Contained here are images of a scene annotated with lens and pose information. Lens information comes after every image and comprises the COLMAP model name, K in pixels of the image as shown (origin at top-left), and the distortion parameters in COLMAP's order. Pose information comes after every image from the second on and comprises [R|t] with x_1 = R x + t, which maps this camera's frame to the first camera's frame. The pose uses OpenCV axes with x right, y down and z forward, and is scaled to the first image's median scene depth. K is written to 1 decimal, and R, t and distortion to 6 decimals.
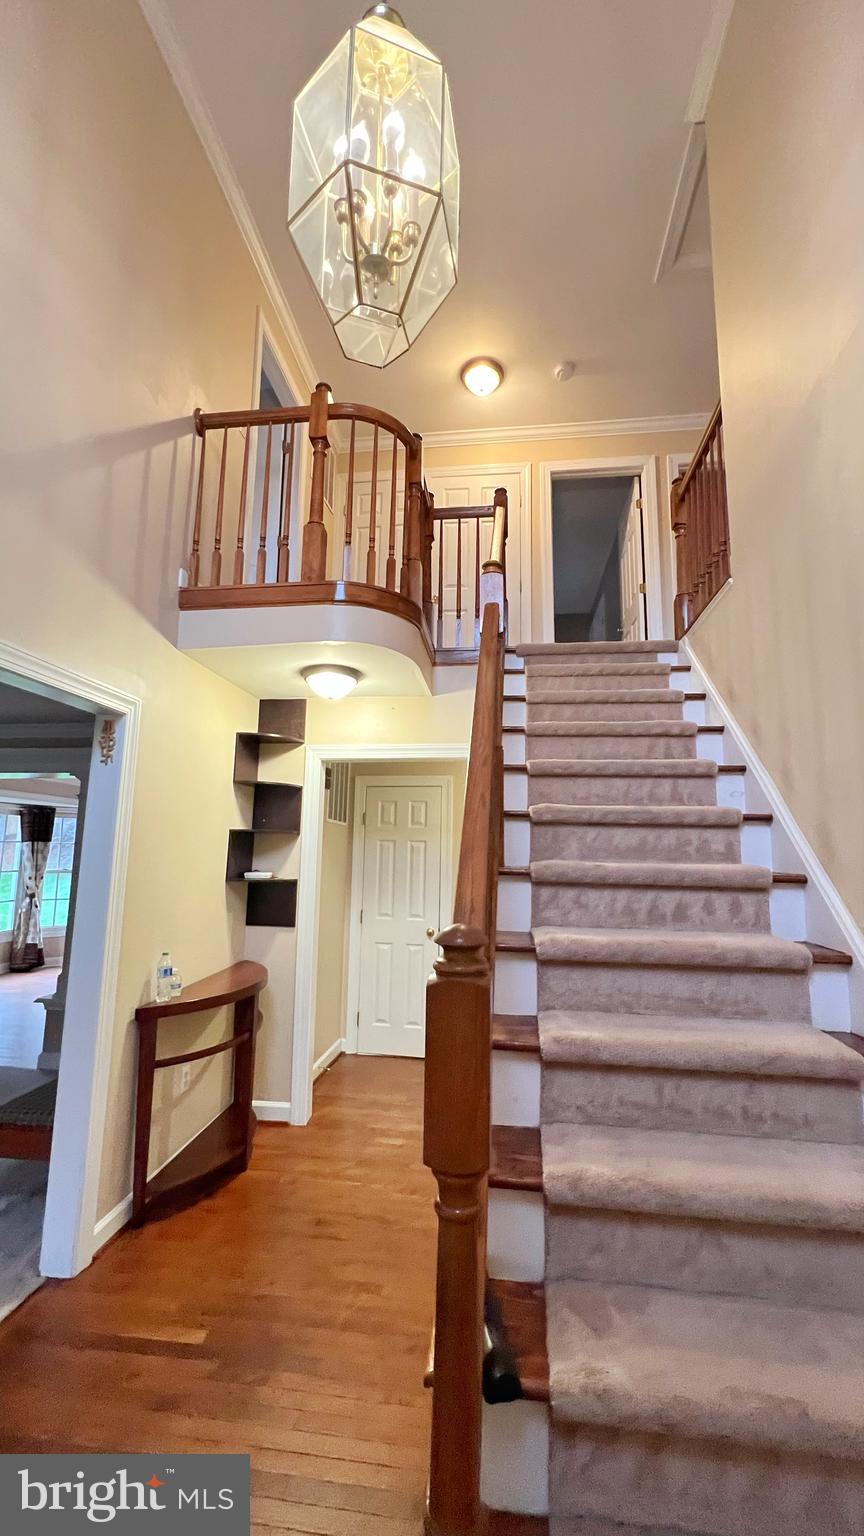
lens RADIAL K [[610.7, 0, 439.3], [0, 610.7, 764.2], [0, 0, 1]] dist [-0.007254, -0.000111]
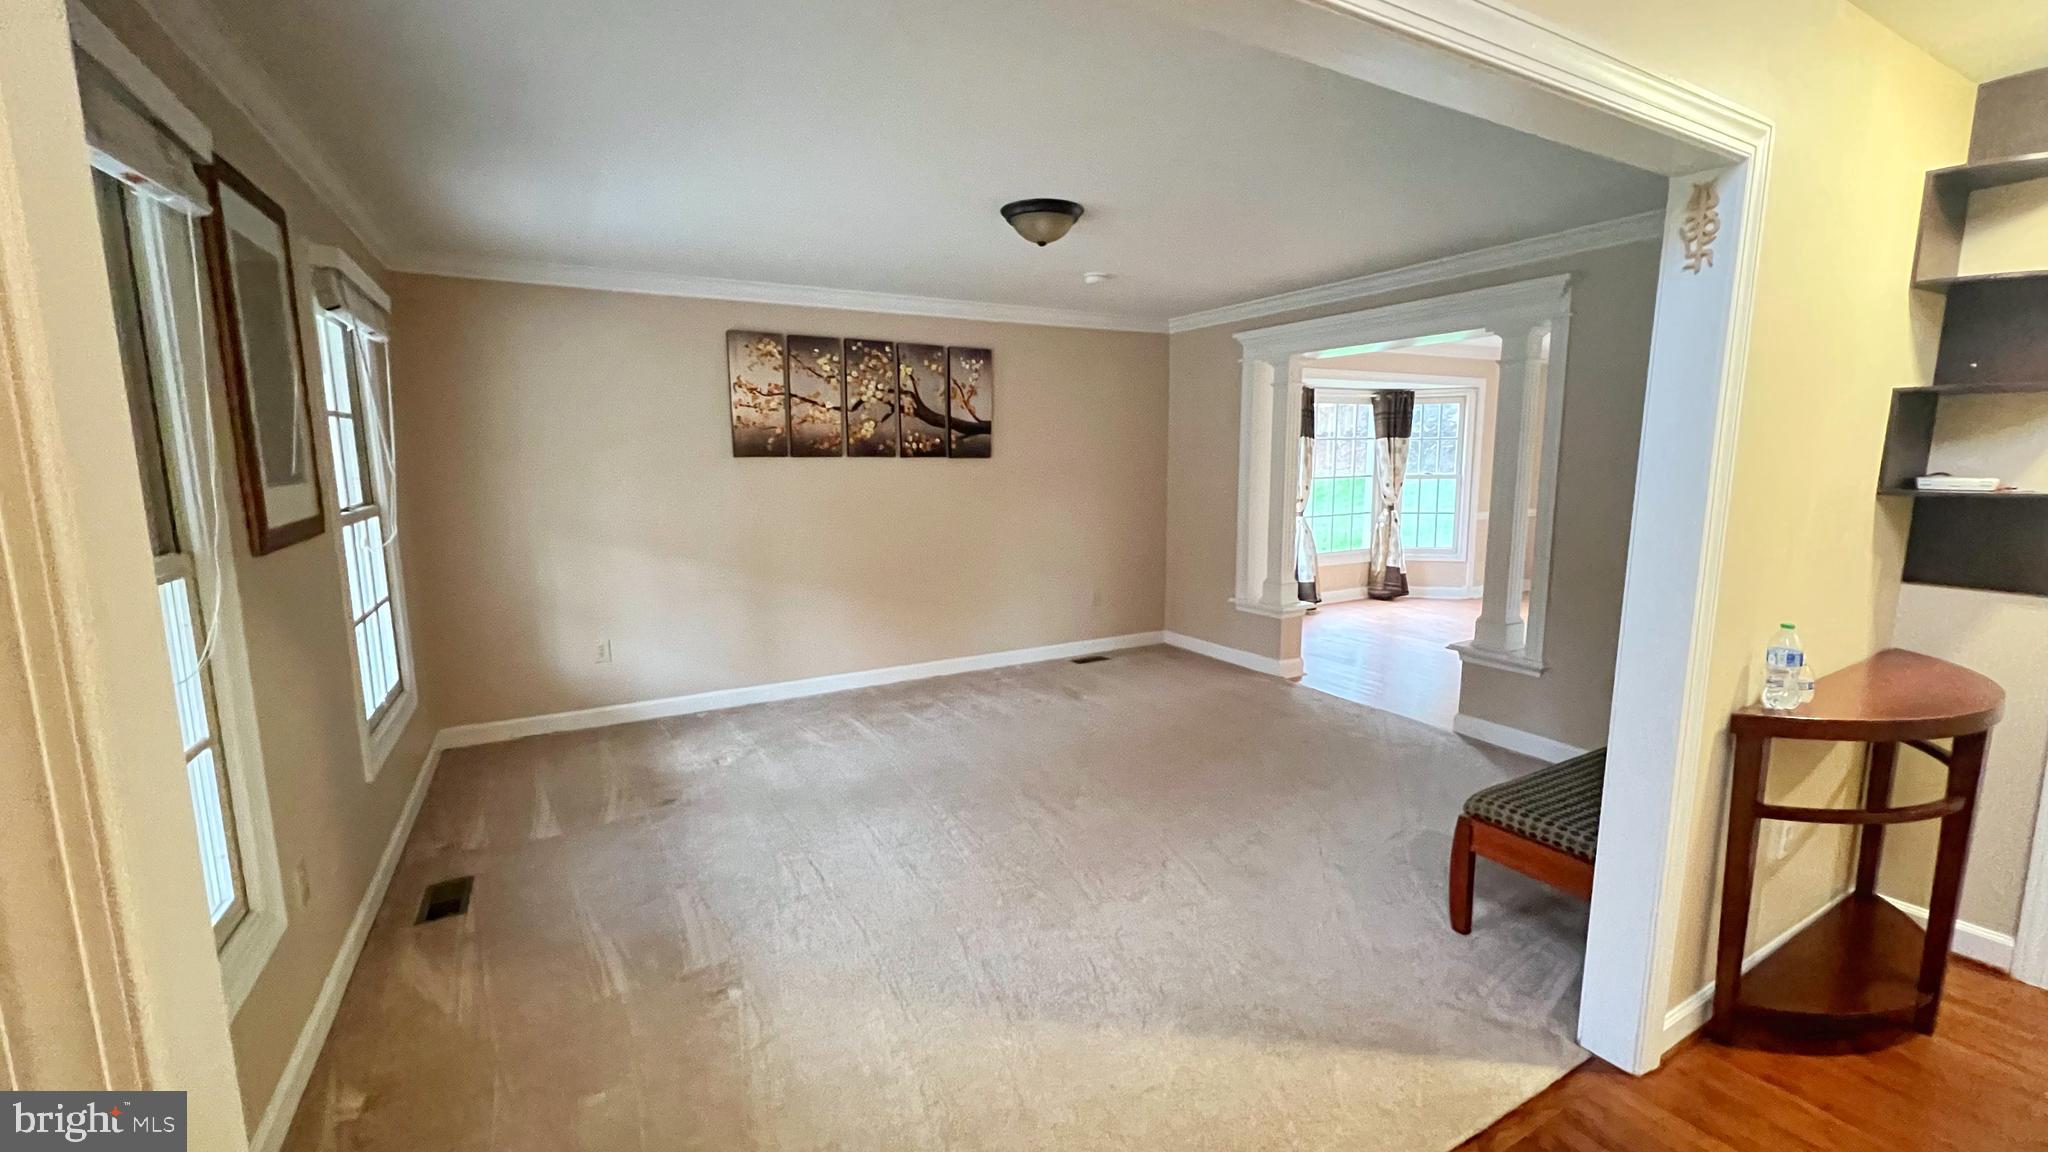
lens RADIAL K [[818.8, 0, 1027.5], [0, 818.8, 578.5], [0, 0, 1]] dist [0.000690, 0.000018]
pose [[0.587541, 0.103803, -0.802509, -0.166441], [0.135317, 0.965170, 0.223913, 0.011118], [0.797800, -0.240151, 0.553031, 0.046612]]
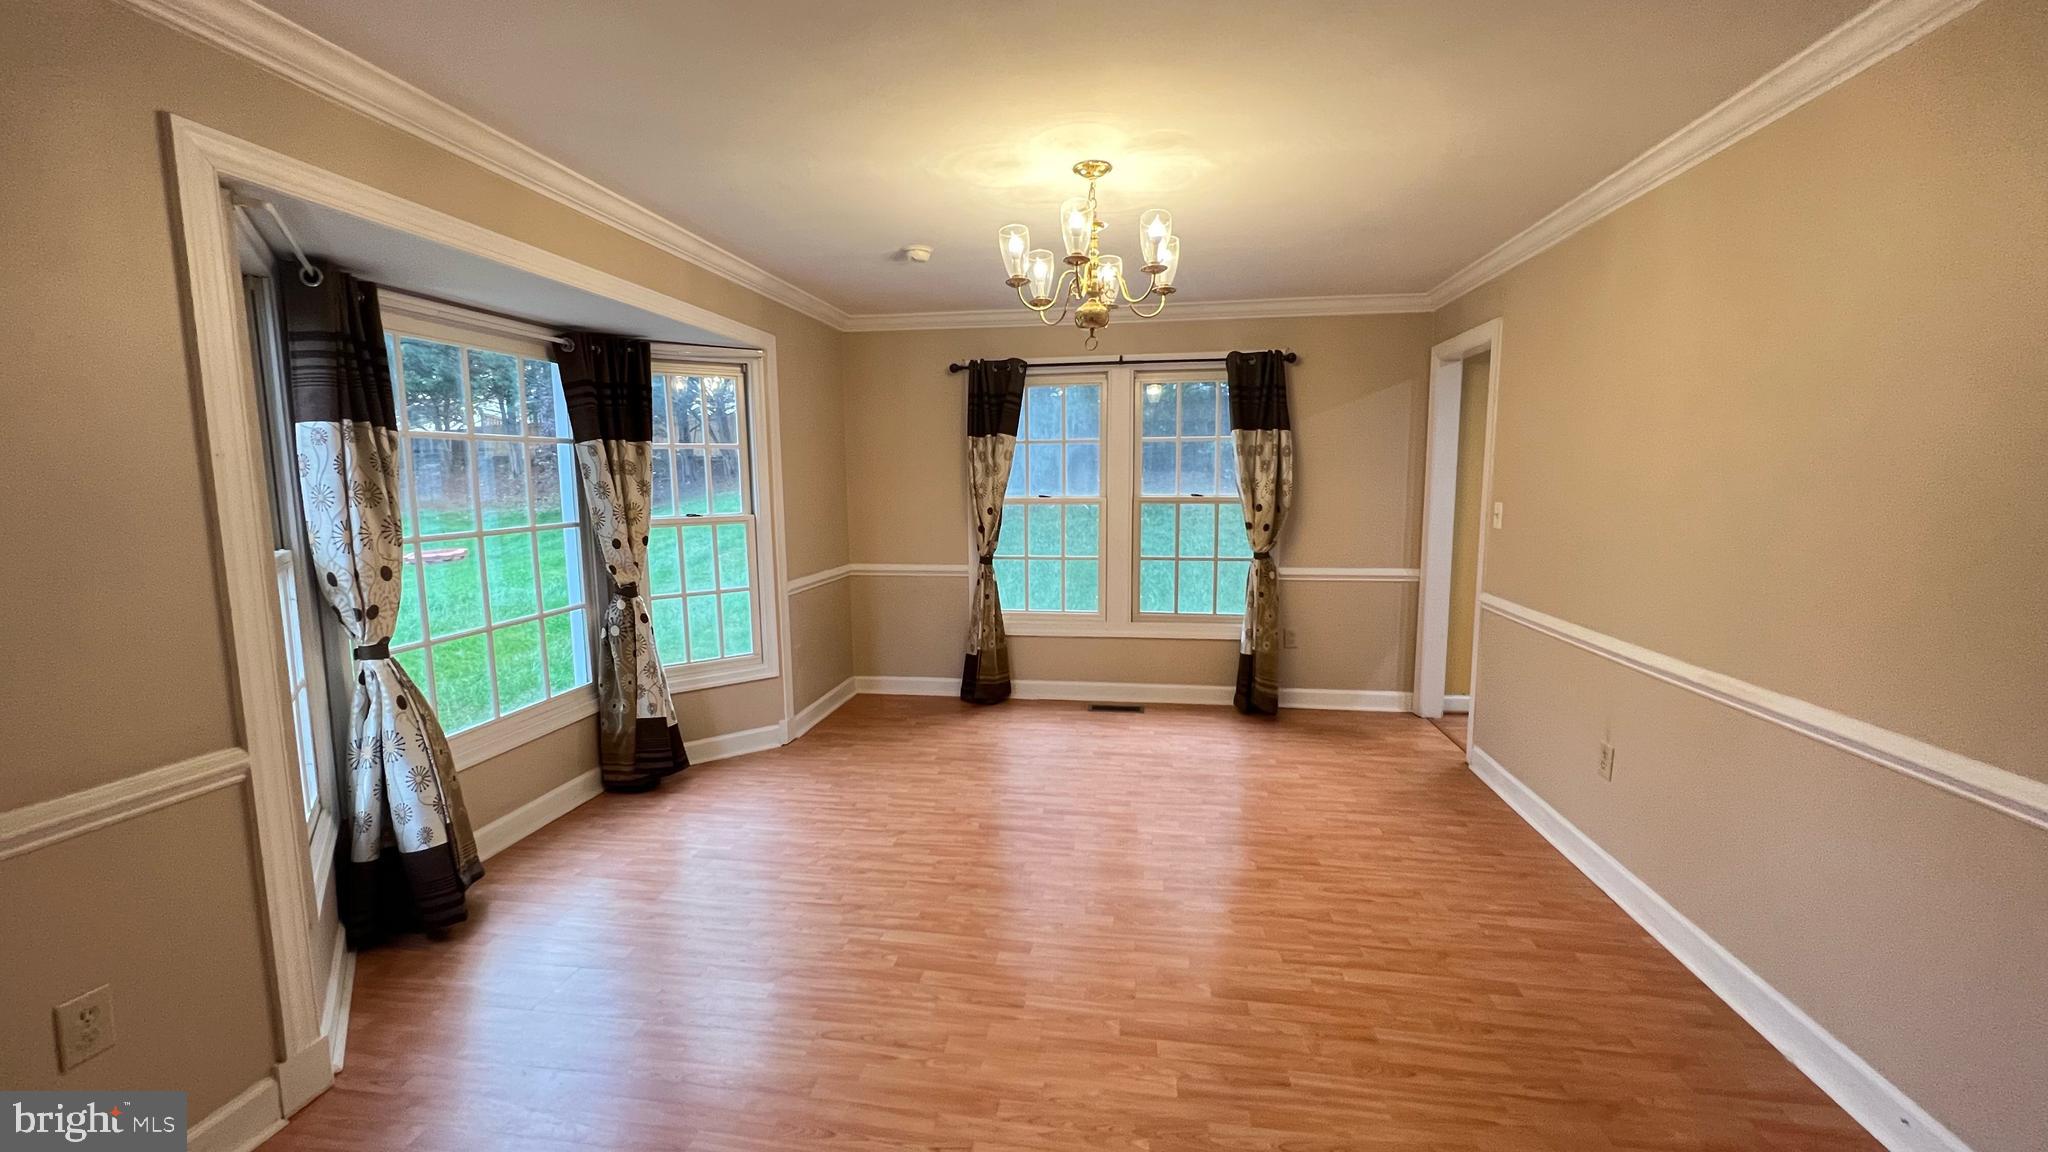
lens RADIAL K [[814.3, 0, 1023.9], [0, 814.3, 574.0], [0, 0, 1]] dist [-0.007254, -0.000111]
pose [[0.999018, -0.013205, -0.042286, -0.762025], [0.024146, 0.962597, 0.269859, 0.151030], [0.037141, -0.270615, 0.961971, 1.006951]]
